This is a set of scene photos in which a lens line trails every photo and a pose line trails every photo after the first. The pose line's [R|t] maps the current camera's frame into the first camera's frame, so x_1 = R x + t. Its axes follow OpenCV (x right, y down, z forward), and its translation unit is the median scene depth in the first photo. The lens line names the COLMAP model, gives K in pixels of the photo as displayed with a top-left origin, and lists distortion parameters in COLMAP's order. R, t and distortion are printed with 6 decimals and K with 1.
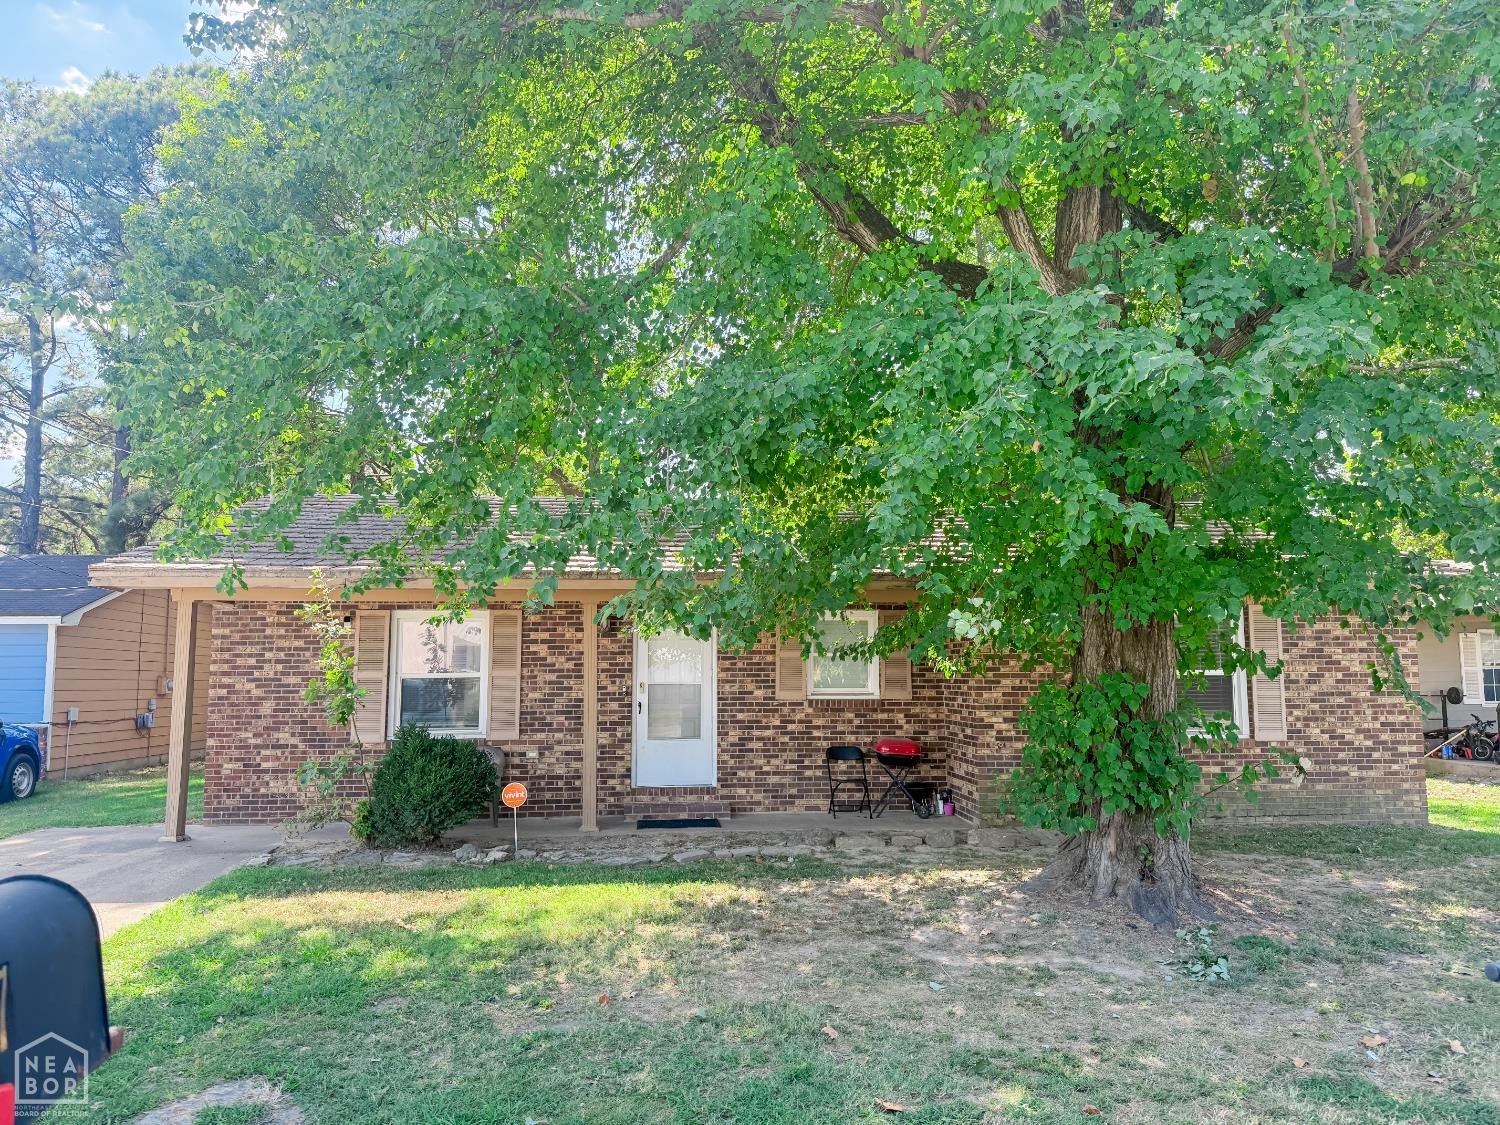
lens RADIAL K [[1033.1, 0, 750.0], [0, 1033.1, 562.5], [0, 0, 1]] dist [0.111986, -0.173335]
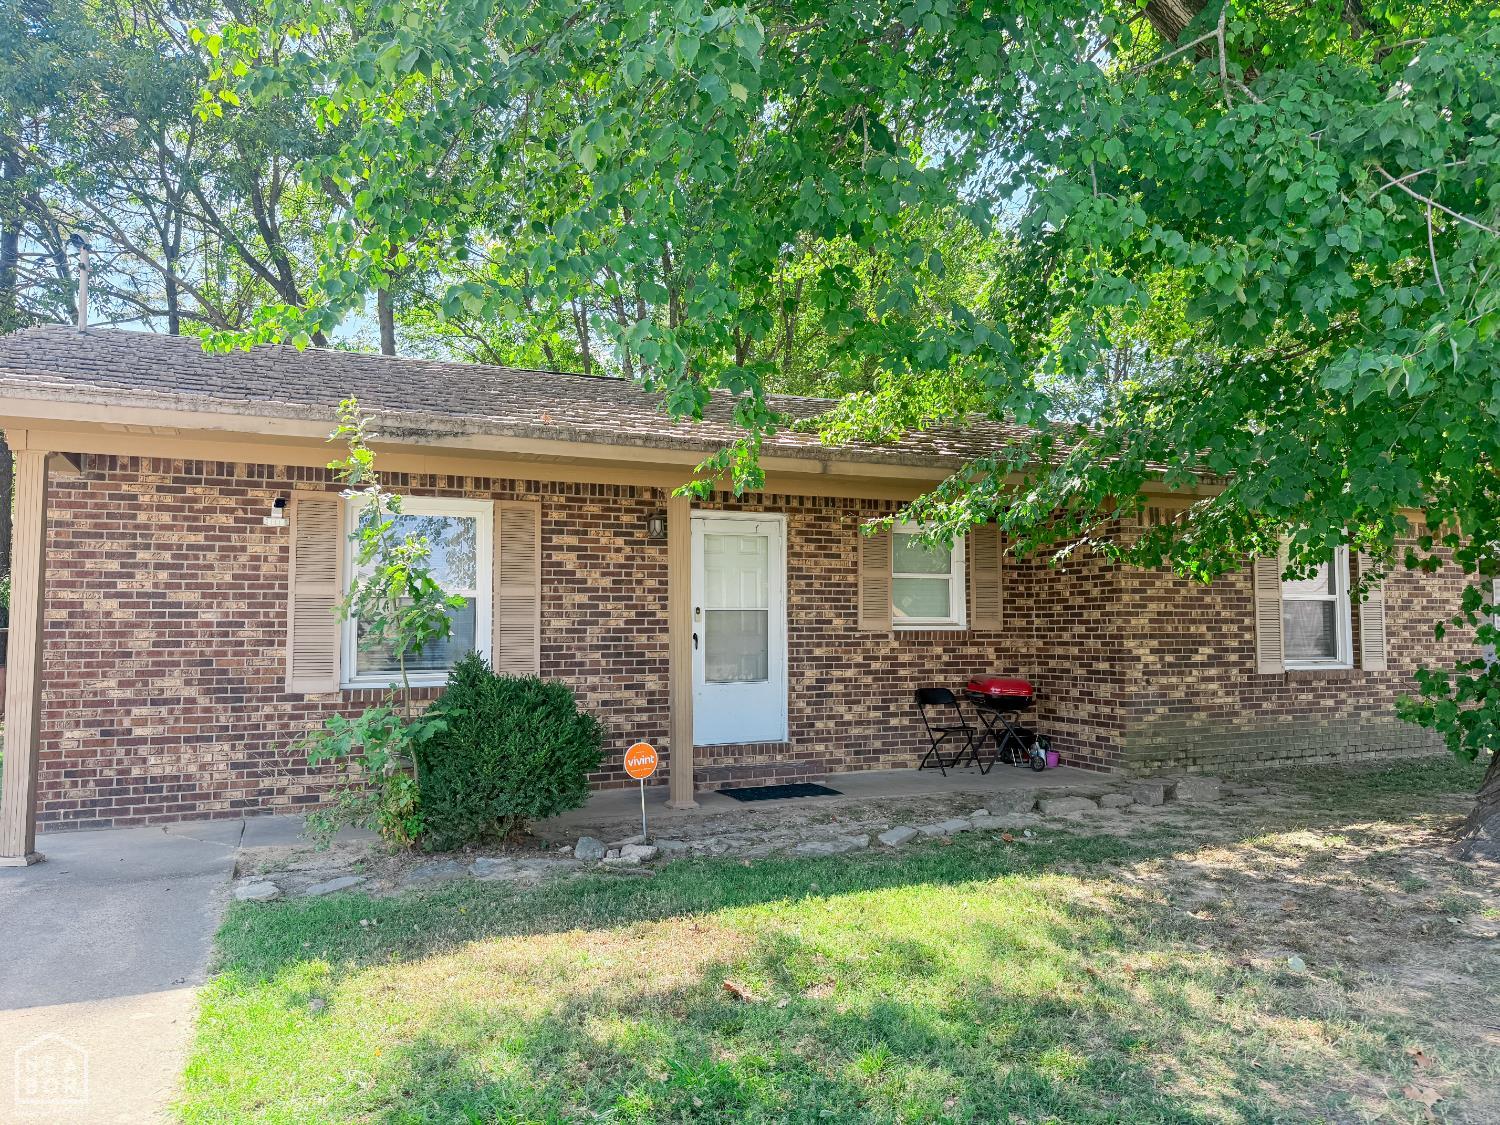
lens RADIAL K [[1033.1, 0, 750.0], [0, 1033.1, 562.5], [0, 0, 1]] dist [0.111986, -0.173335]
pose [[0.944617, 0.020939, 0.327506, -0.316913], [-0.033194, 0.998941, 0.031873, 0.059304], [-0.326492, -0.040979, 0.944311, 0.289993]]
